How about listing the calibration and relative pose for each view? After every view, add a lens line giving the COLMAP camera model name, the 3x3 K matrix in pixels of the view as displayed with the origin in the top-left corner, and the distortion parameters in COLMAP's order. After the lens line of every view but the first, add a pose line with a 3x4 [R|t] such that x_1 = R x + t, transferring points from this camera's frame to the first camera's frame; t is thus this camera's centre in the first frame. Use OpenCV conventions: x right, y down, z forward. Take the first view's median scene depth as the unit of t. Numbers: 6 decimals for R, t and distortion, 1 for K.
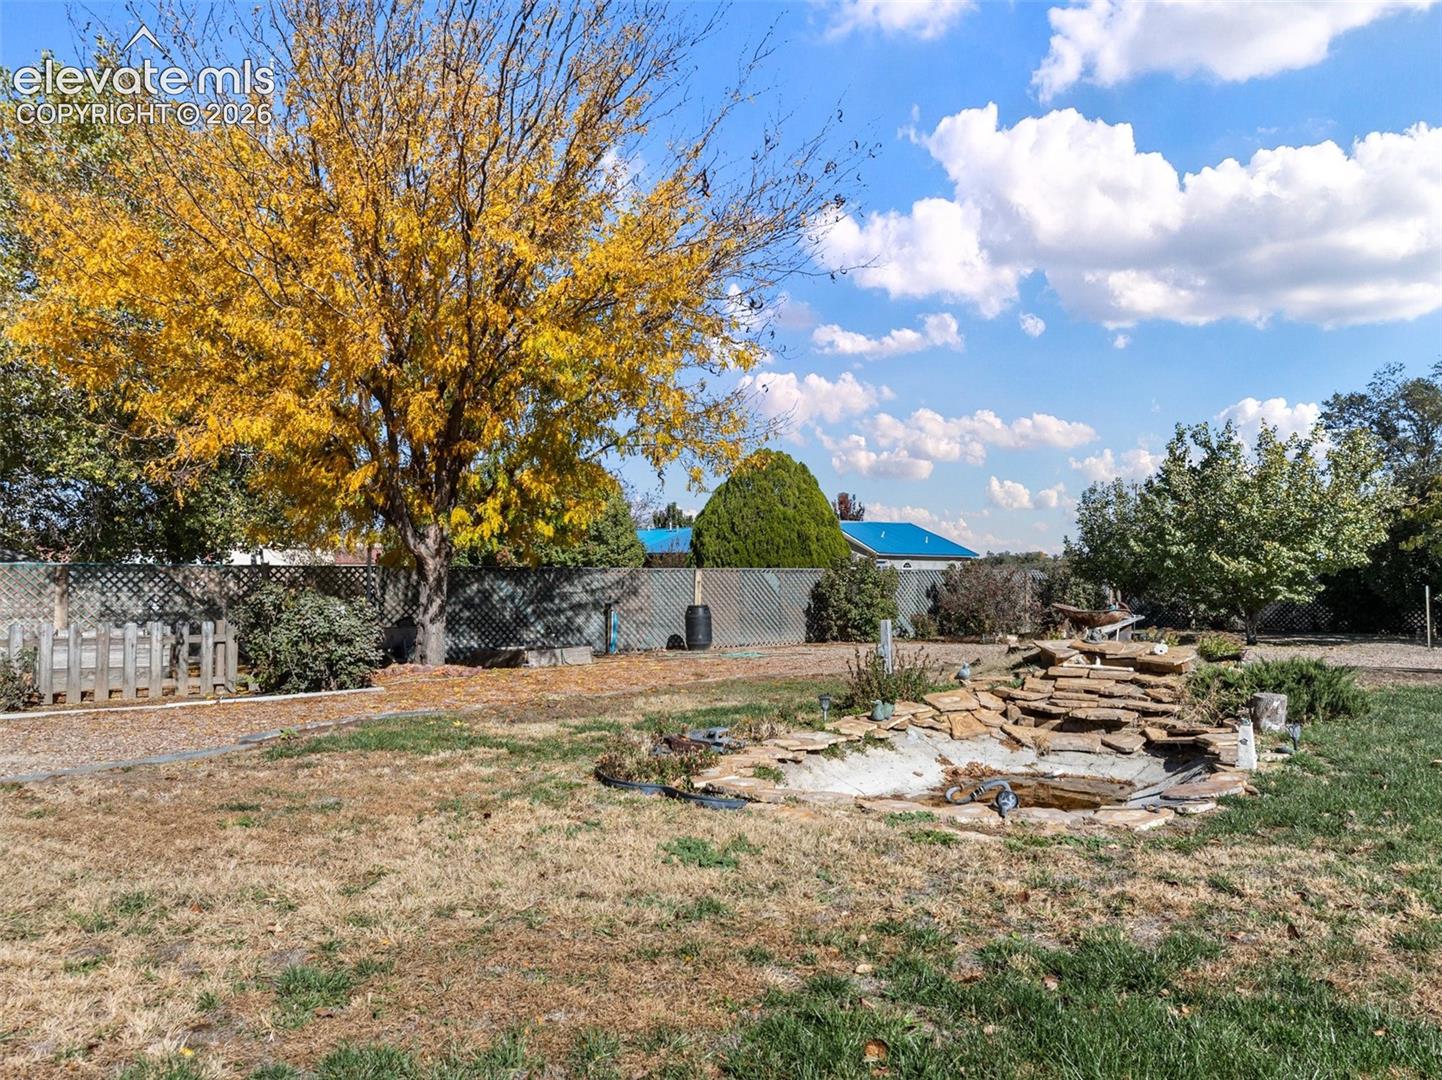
lens RADIAL K [[1012.6, 0, 719.3], [0, 1012.6, 481.7], [0, 0, 1]] dist [-0.025002, -0.002769]
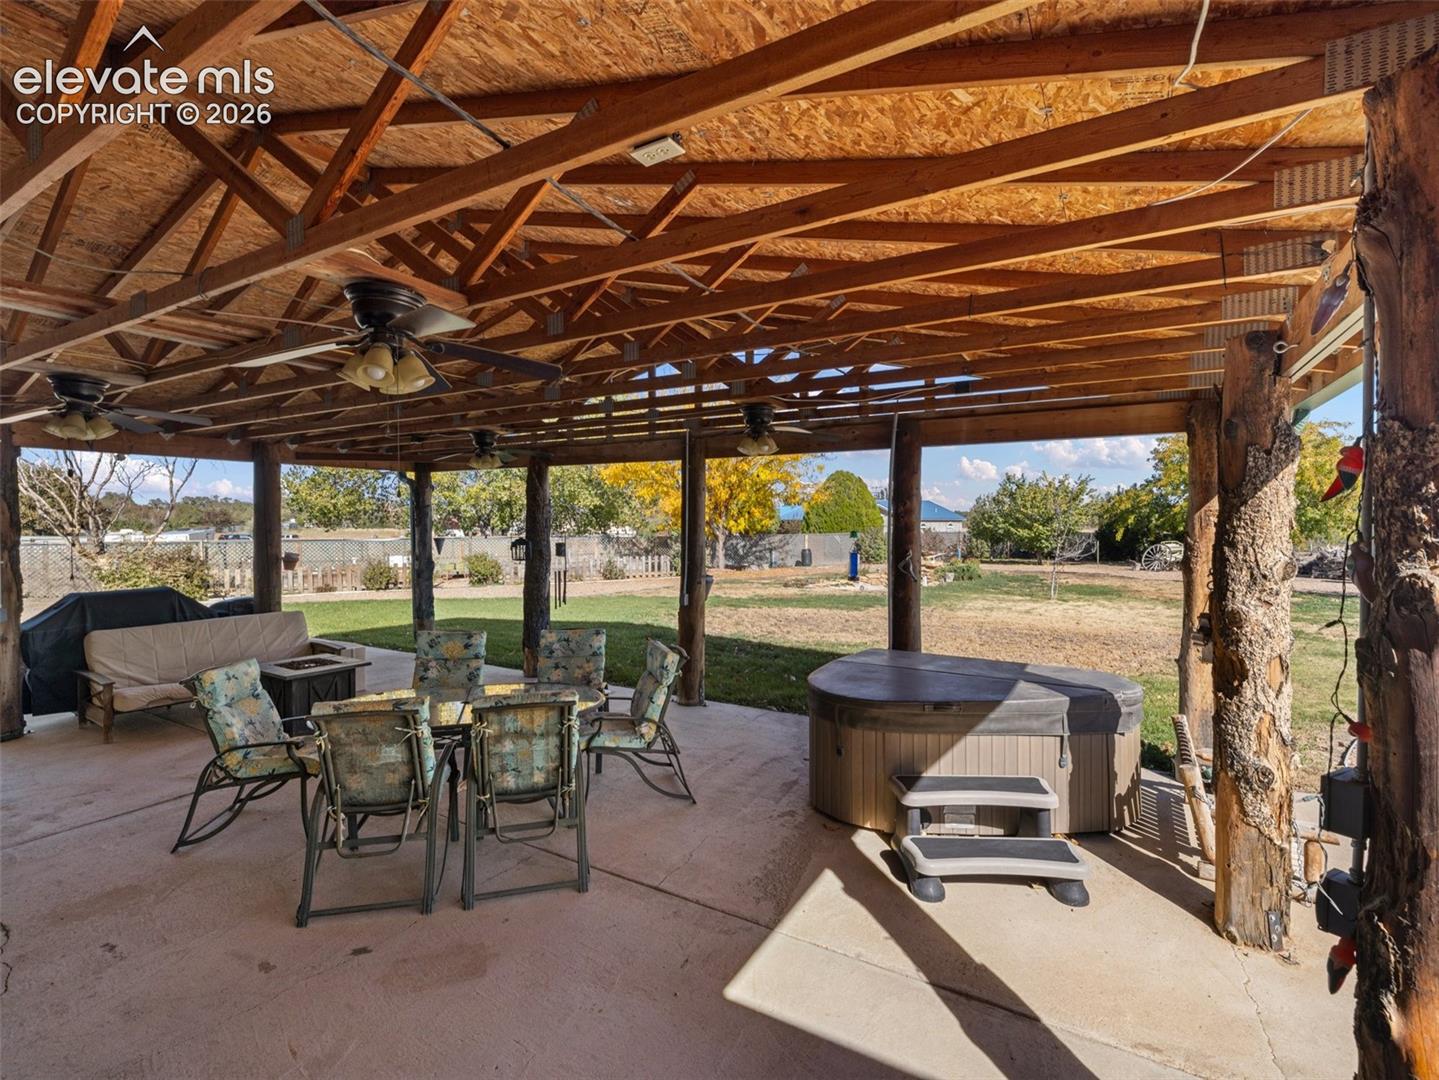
lens RADIAL K [[689.9, 0, 719.5], [0, 689.9, 540.0], [0, 0, 1]] dist [-0.000230, 0.000171]
pose [[0.988600, -0.006372, -0.150431, 0.026153], [0.023329, 0.993521, 0.111227, -0.108658], [0.148748, -0.113468, 0.982344, -0.808833]]
